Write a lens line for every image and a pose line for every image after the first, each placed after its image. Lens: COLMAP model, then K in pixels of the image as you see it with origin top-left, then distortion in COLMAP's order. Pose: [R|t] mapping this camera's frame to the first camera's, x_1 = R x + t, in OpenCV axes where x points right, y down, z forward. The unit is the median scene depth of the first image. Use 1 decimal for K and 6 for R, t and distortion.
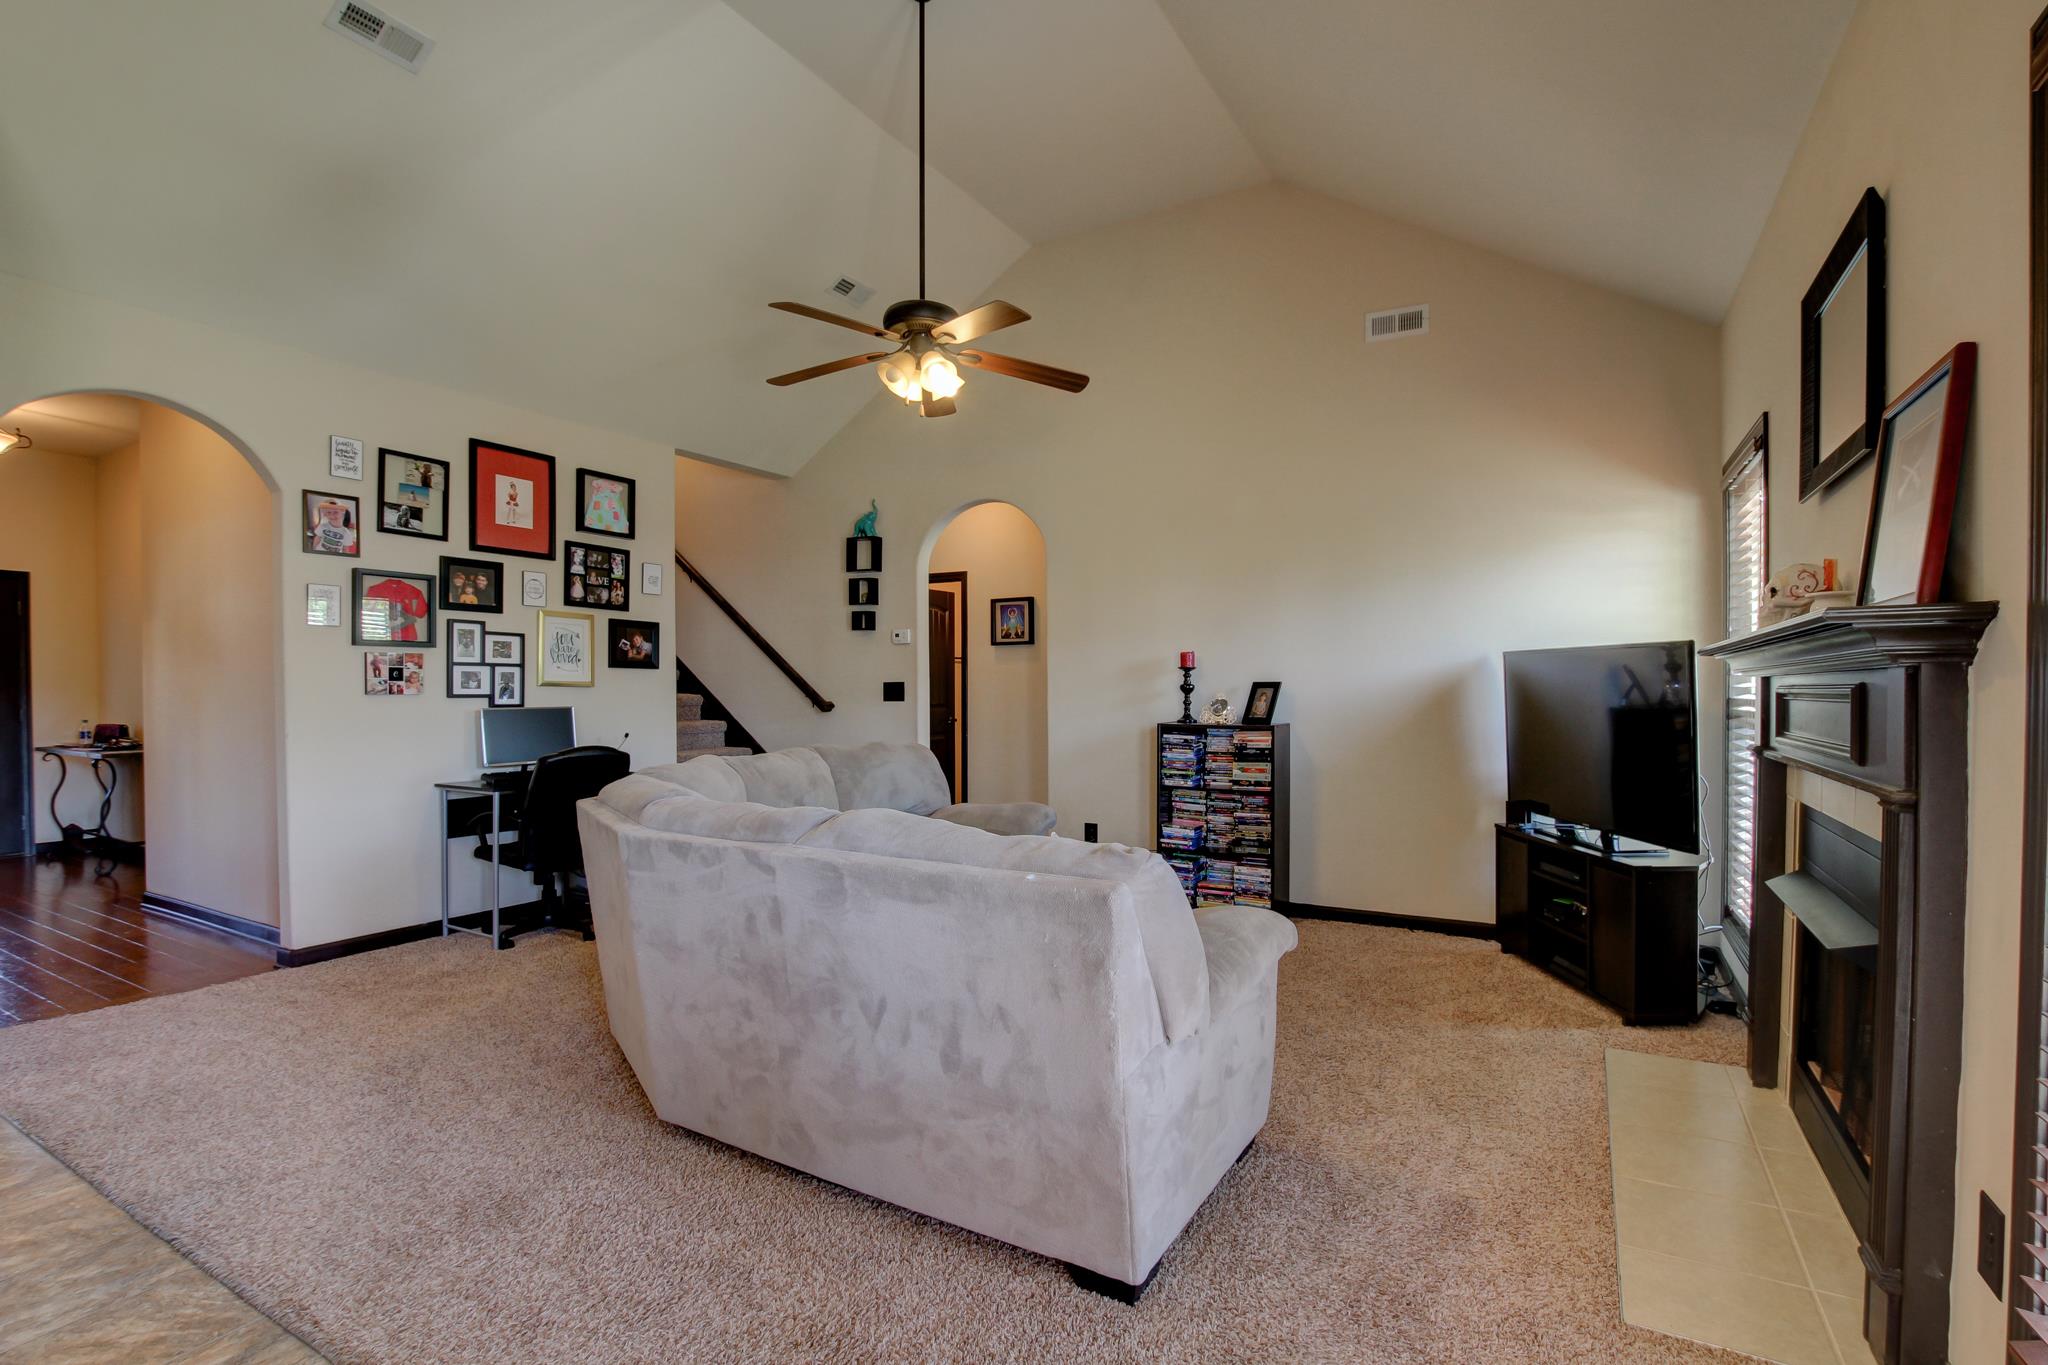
lens RADIAL K [[941.0, 0, 1034.8], [0, 941.0, 716.9], [0, 0, 1]] dist [-0.019799, 0.003815]
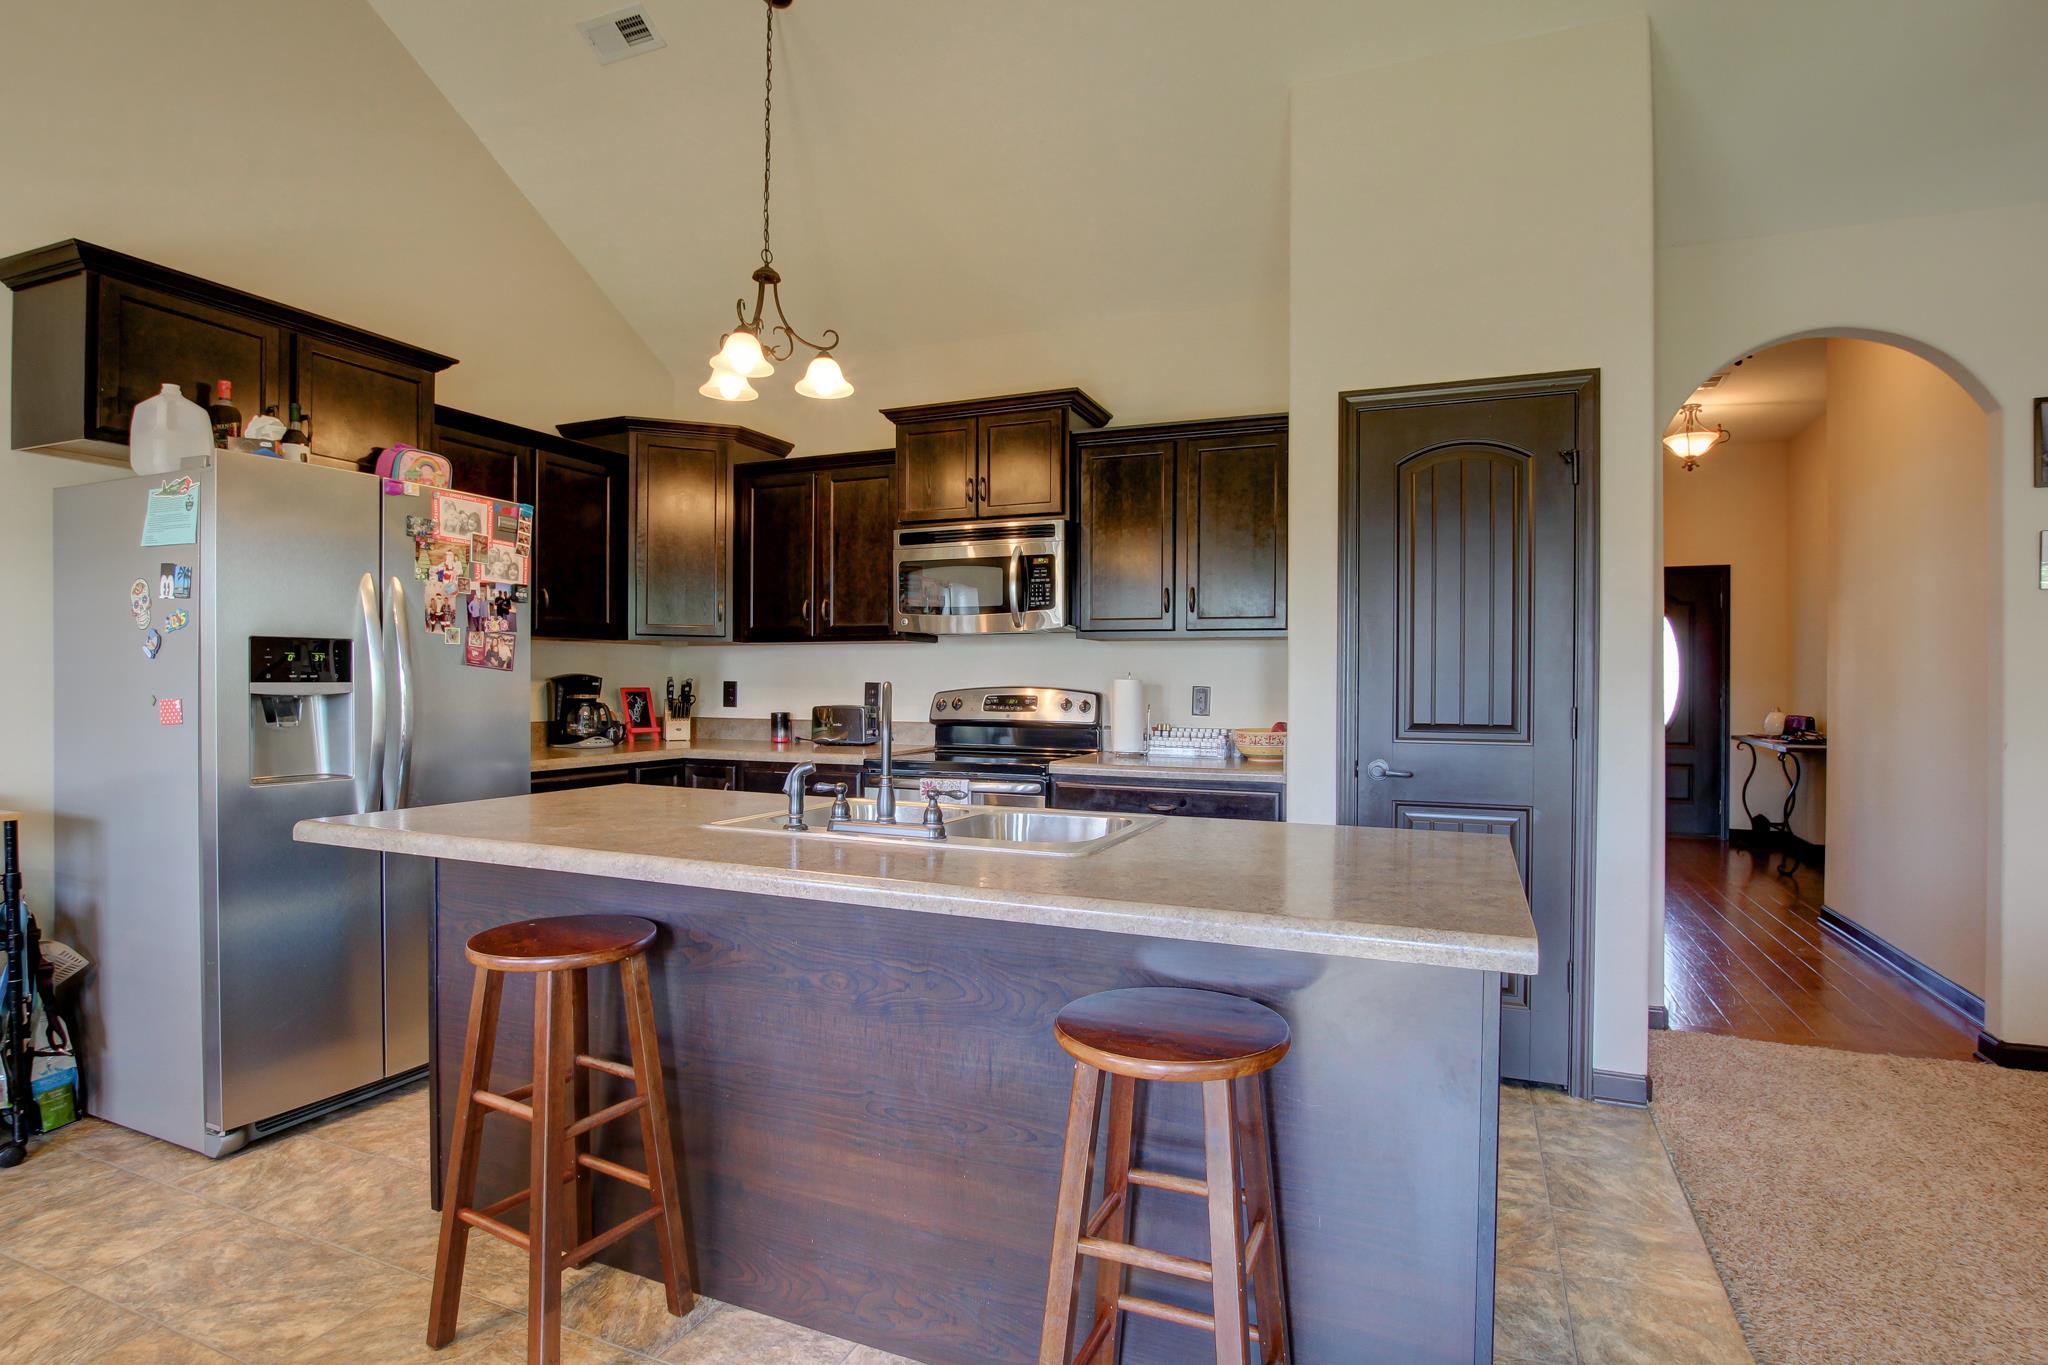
lens RADIAL K [[1029.5, 0, 1019.8], [0, 1029.5, 683.4], [0, 0, 1]] dist [-0.012053, 0.000967]
pose [[0.129858, 0.002822, -0.991529, -0.079795], [-0.025141, 0.999684, -0.000447, -0.005728], [0.991214, 0.024986, 0.129887, 0.093551]]
